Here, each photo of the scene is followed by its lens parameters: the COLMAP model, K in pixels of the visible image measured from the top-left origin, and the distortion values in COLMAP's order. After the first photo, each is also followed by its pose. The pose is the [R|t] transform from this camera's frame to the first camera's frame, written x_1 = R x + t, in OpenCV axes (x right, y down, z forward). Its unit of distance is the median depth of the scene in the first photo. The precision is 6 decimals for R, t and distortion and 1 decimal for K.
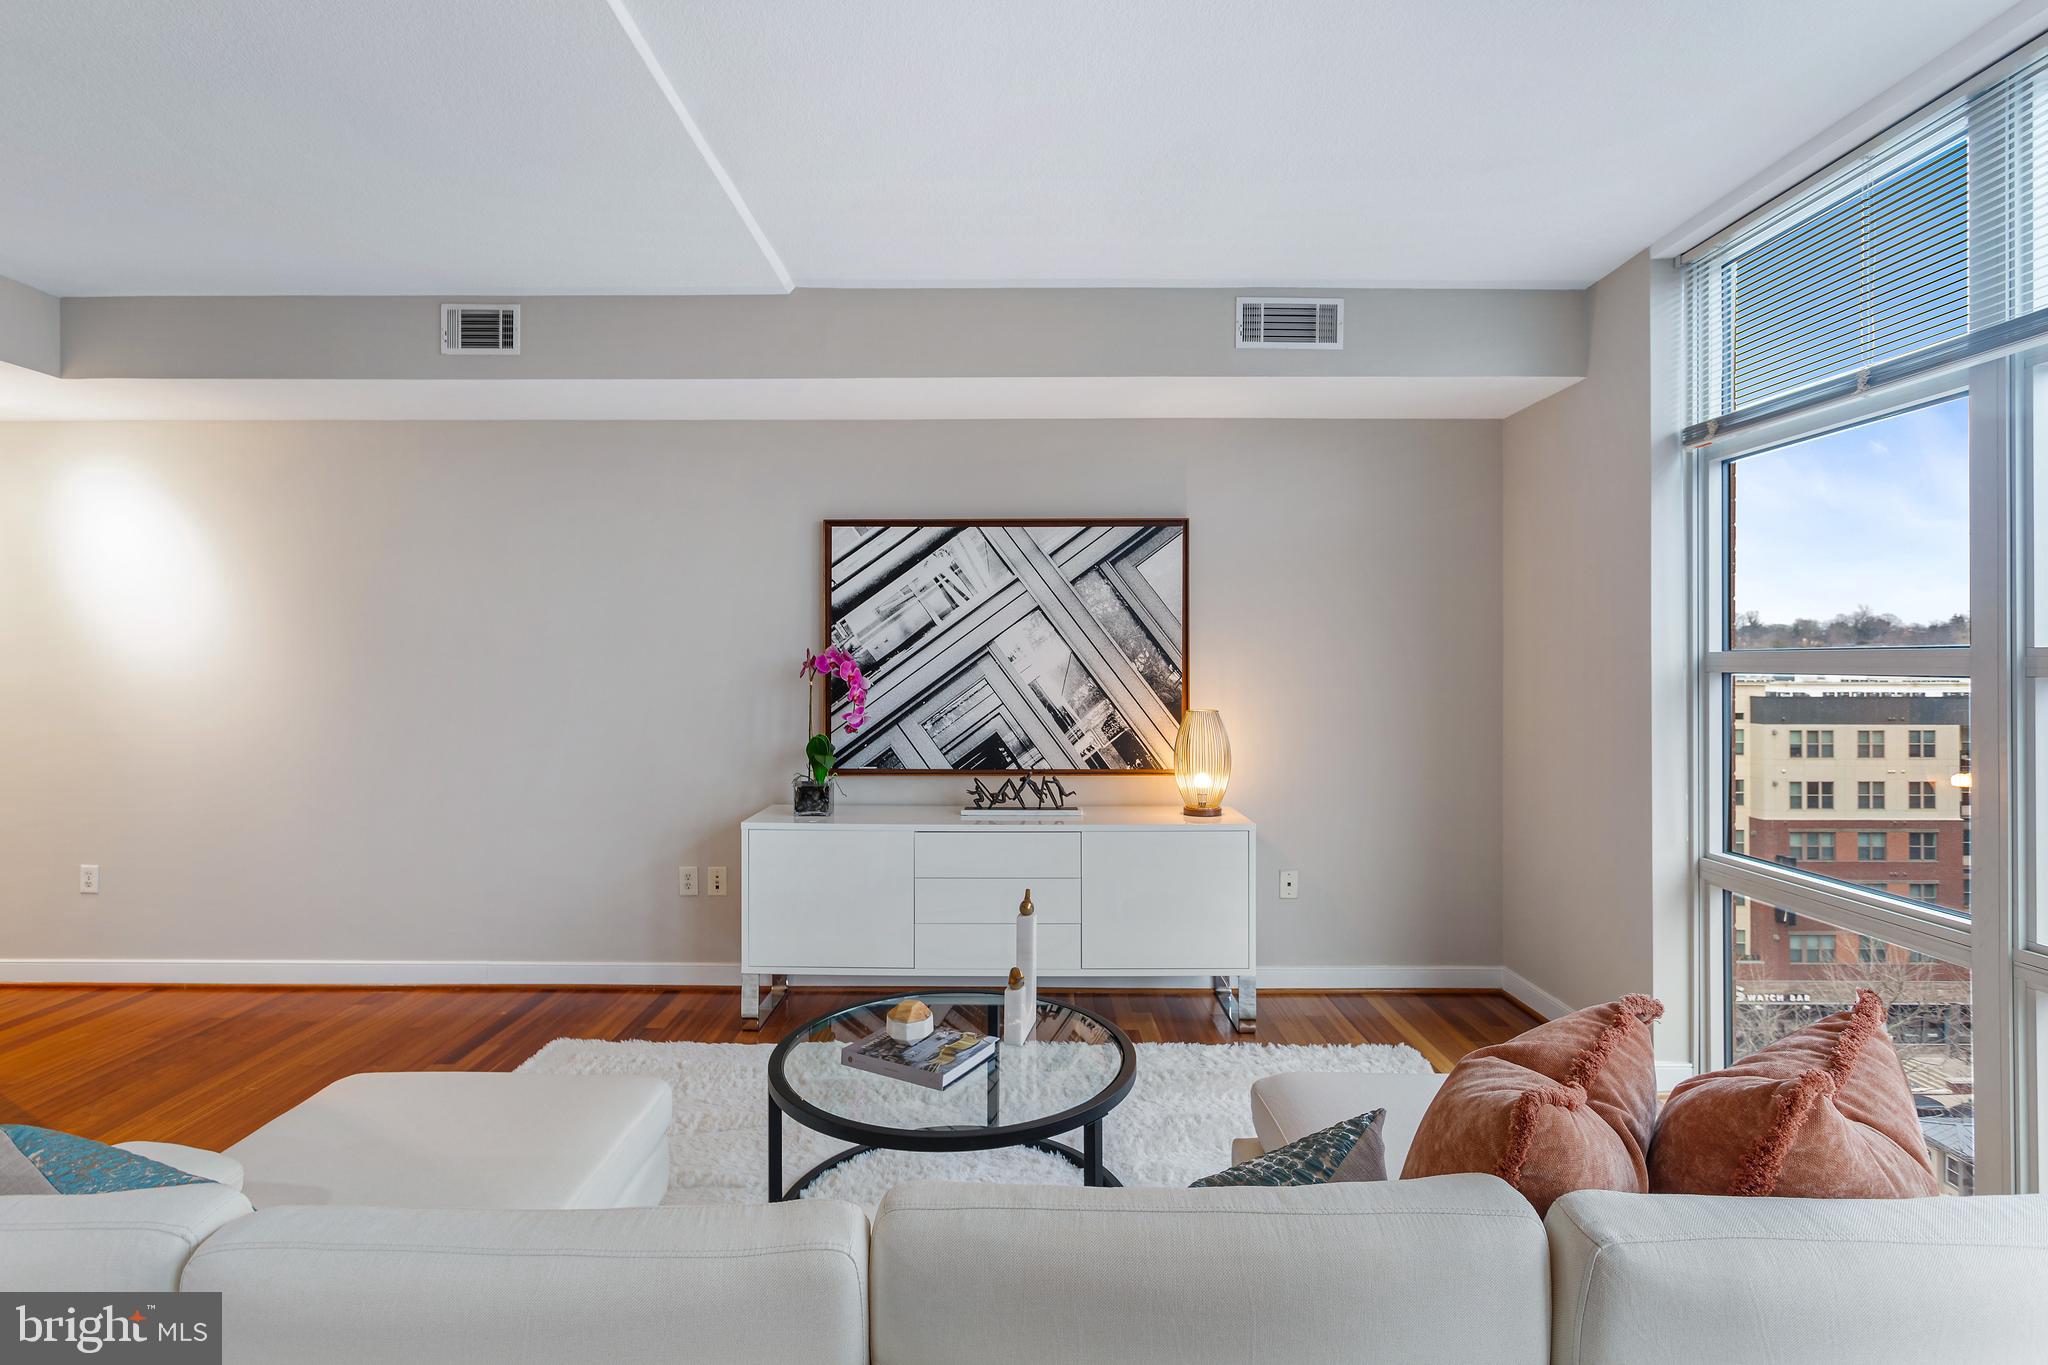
lens RADIAL K [[979.3, 0, 1007.5], [0, 979.3, 655.9], [0, 0, 1]] dist [-0.007463, 0.004427]
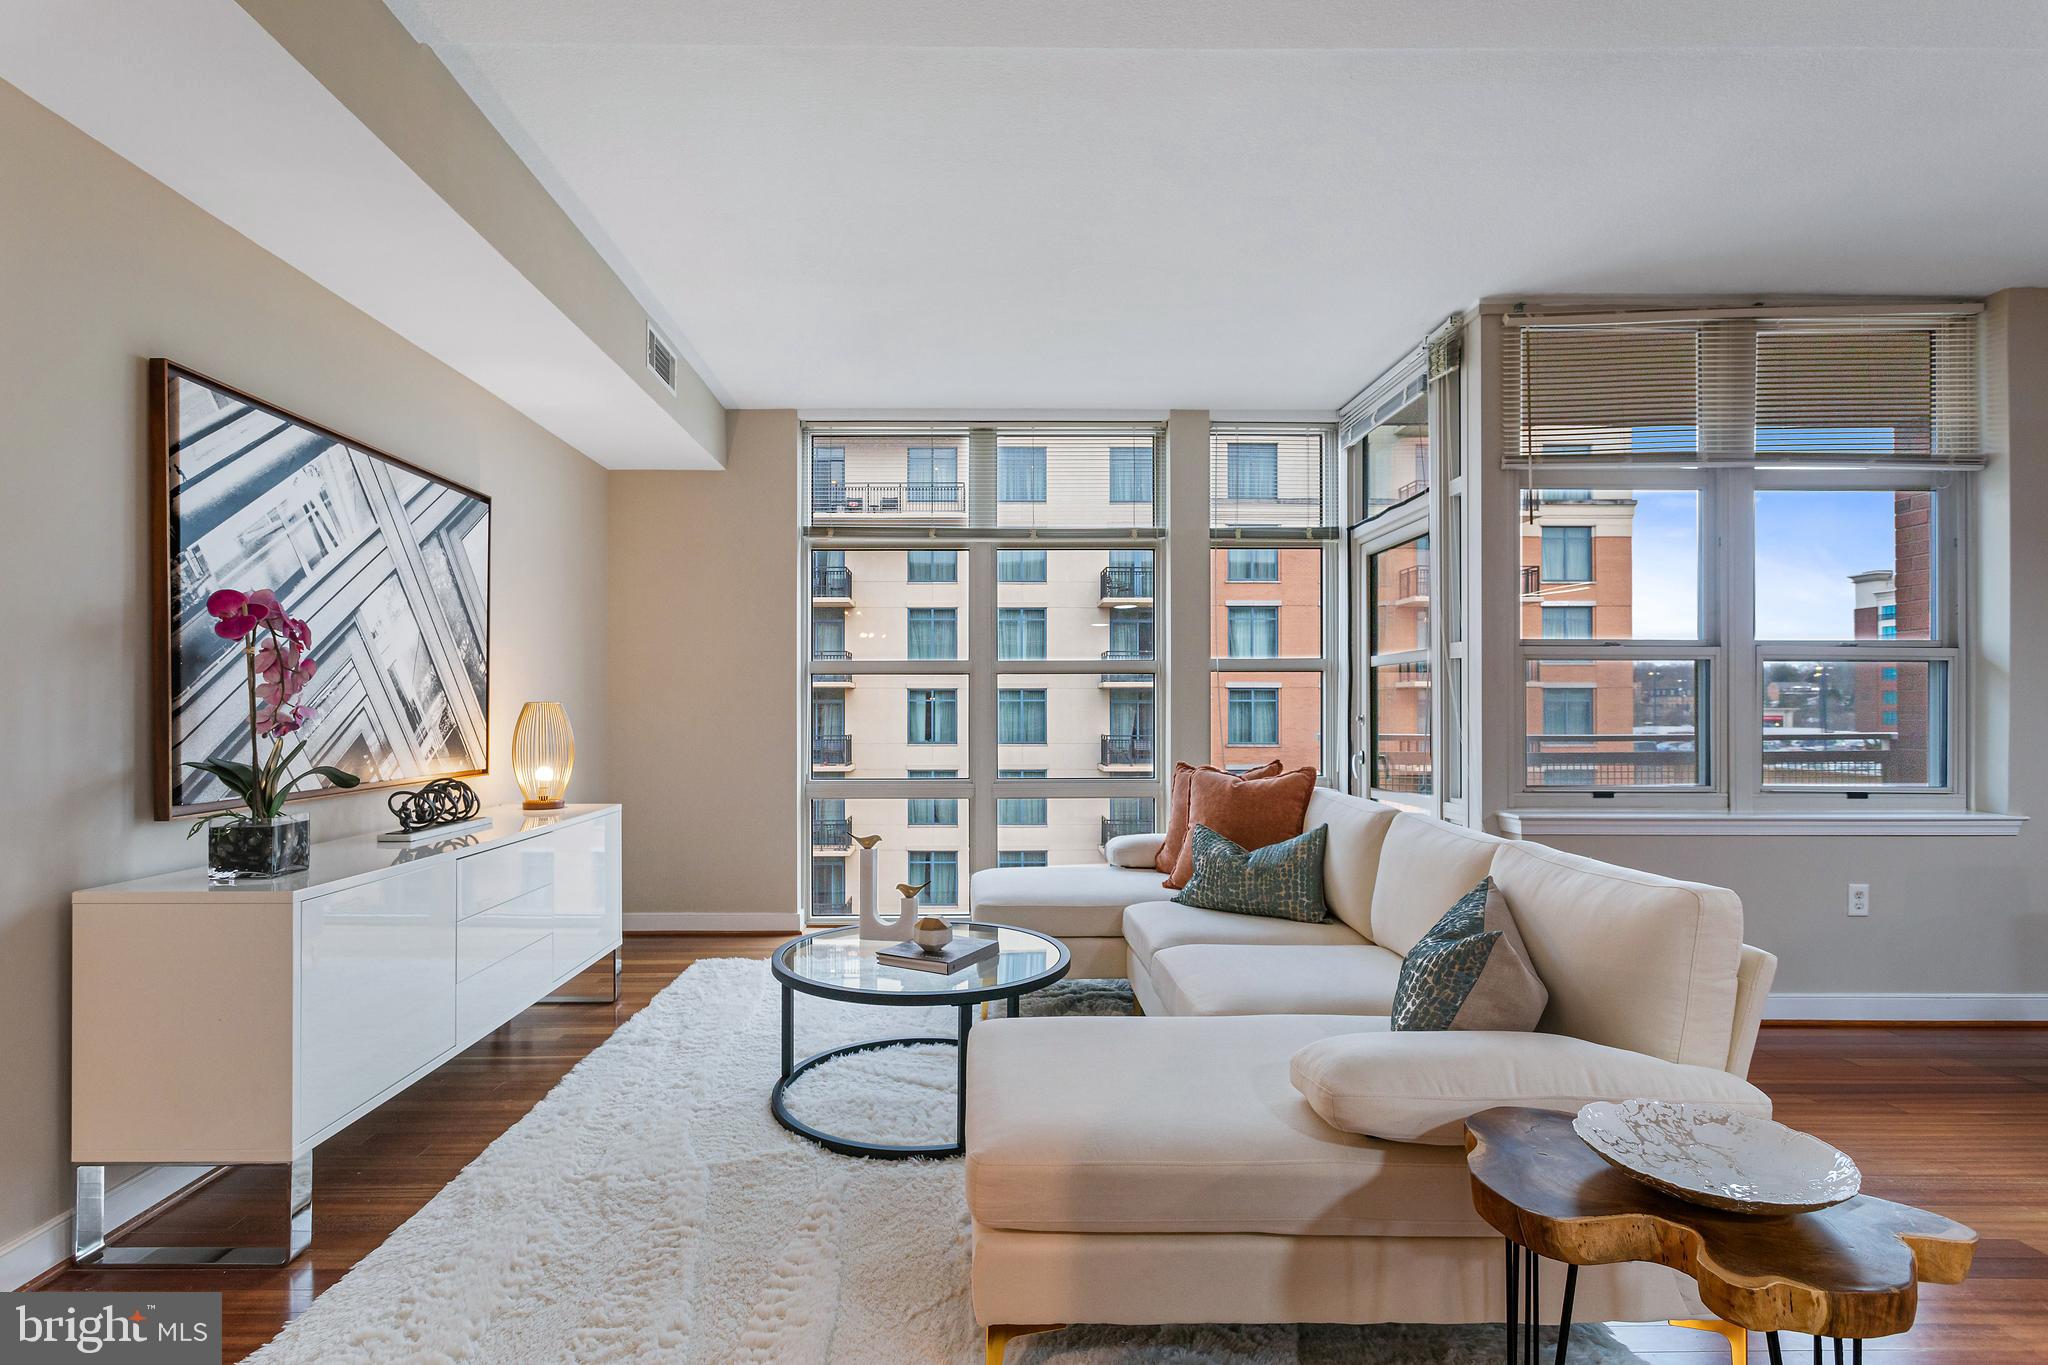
lens RADIAL K [[979.3, 0, 988.2], [0, 979.3, 716.9], [0, 0, 1]] dist [-0.007463, 0.004427]
pose [[-0.013865, -0.009755, 0.999856, -0.749343], [-0.000561, 0.999952, 0.009748, 0.058203], [-0.999904, -0.000426, -0.013869, 0.541843]]
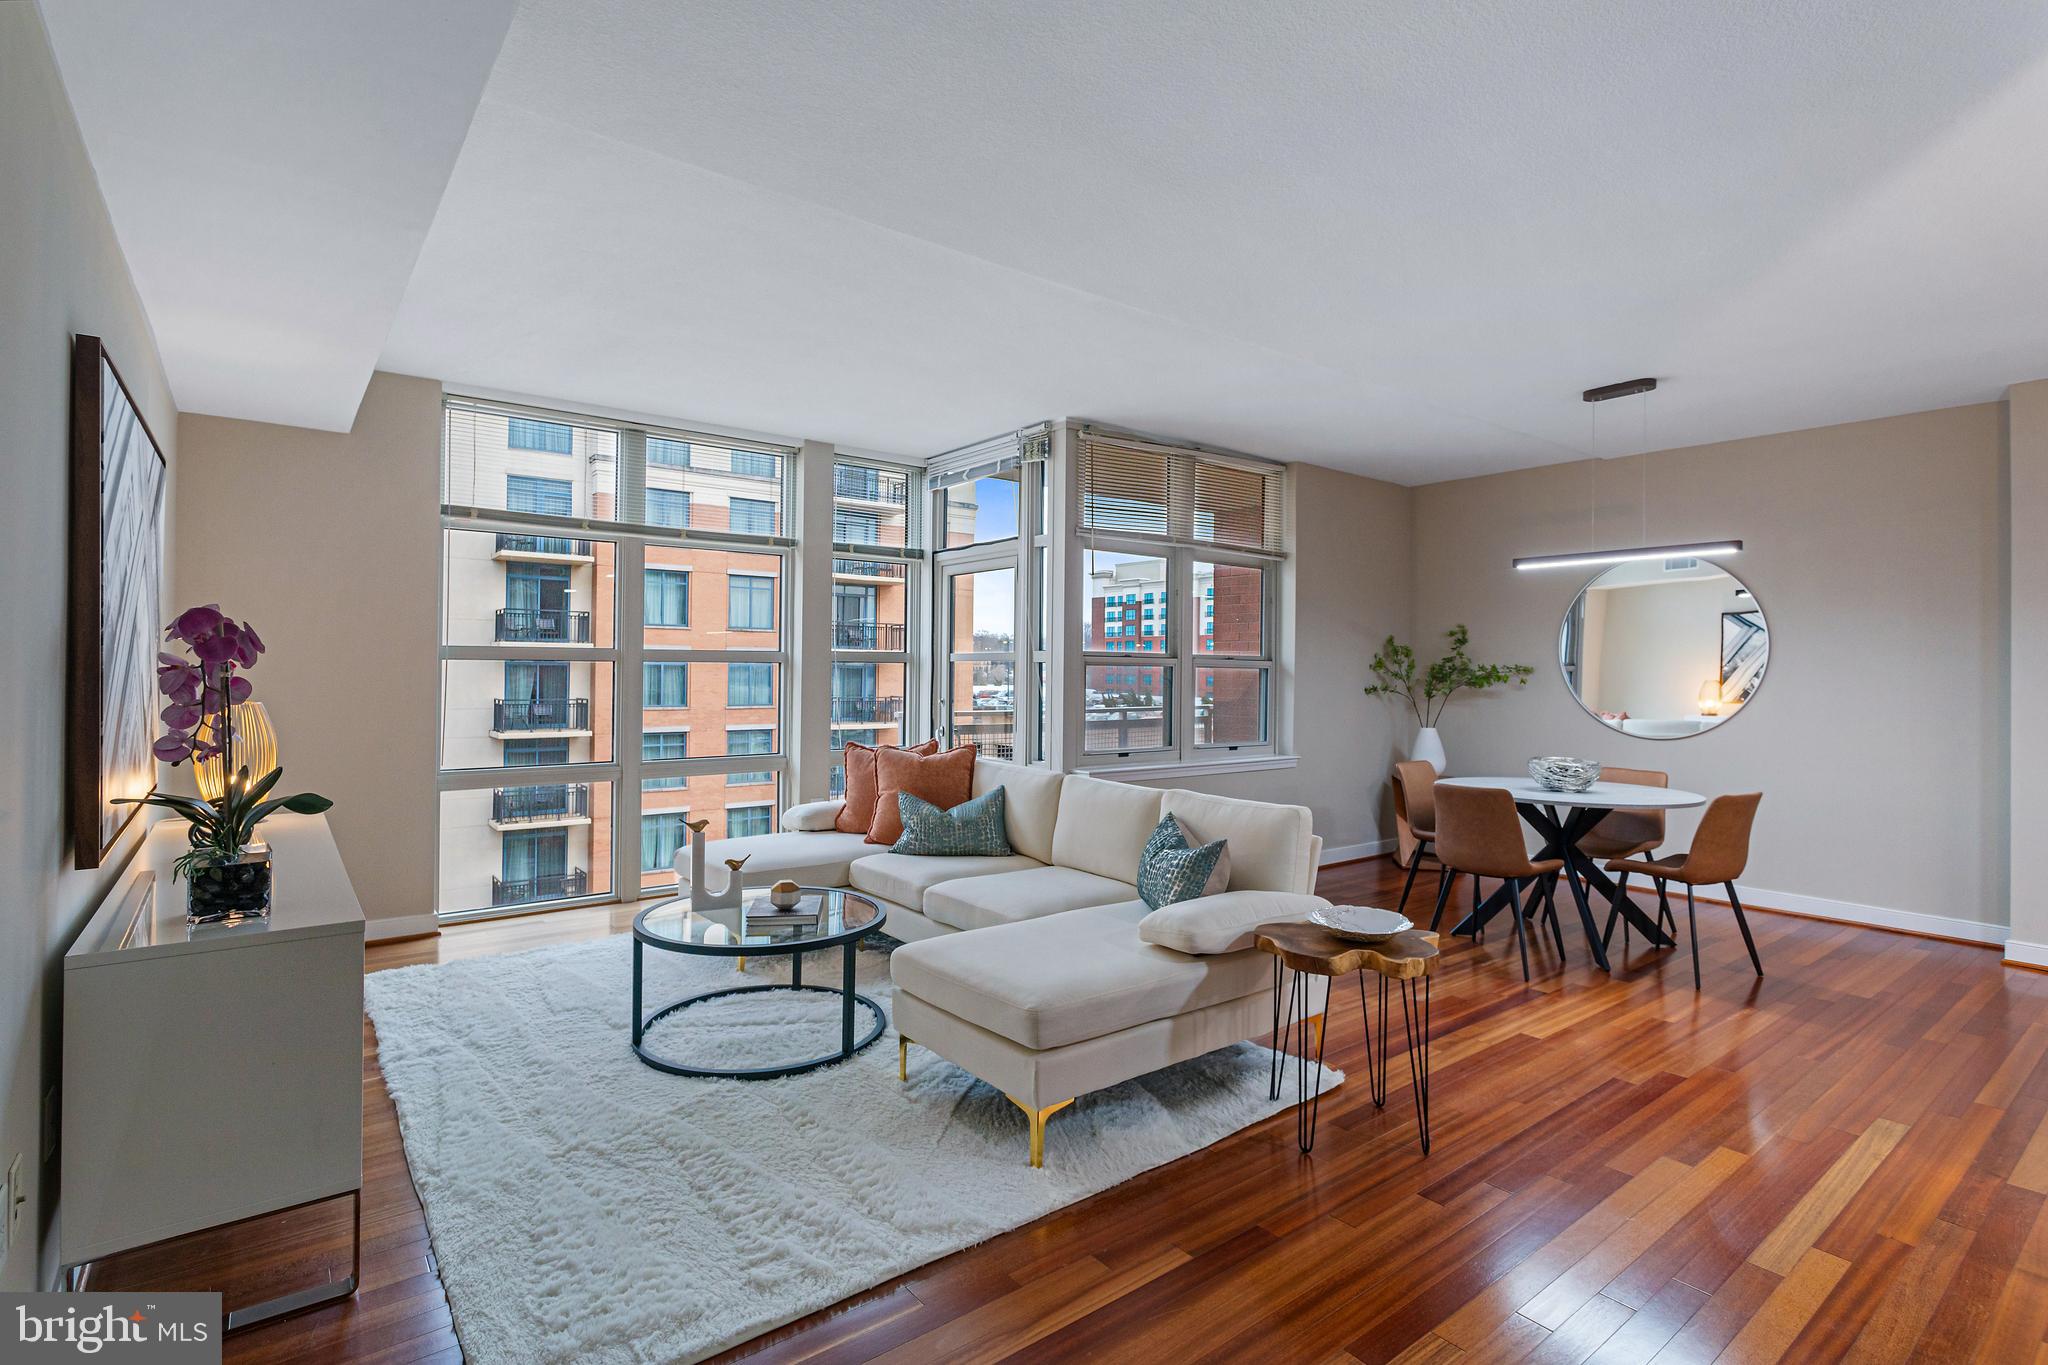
lens RADIAL K [[979.3, 0, 999.9], [0, 979.3, 689.5], [0, 0, 1]] dist [-0.007463, 0.004427]
pose [[-0.607296, -0.022674, 0.794152, -0.850000], [-0.010652, 0.999735, 0.020398, 0.016984], [-0.794404, 0.003929, -0.607376, 0.971456]]
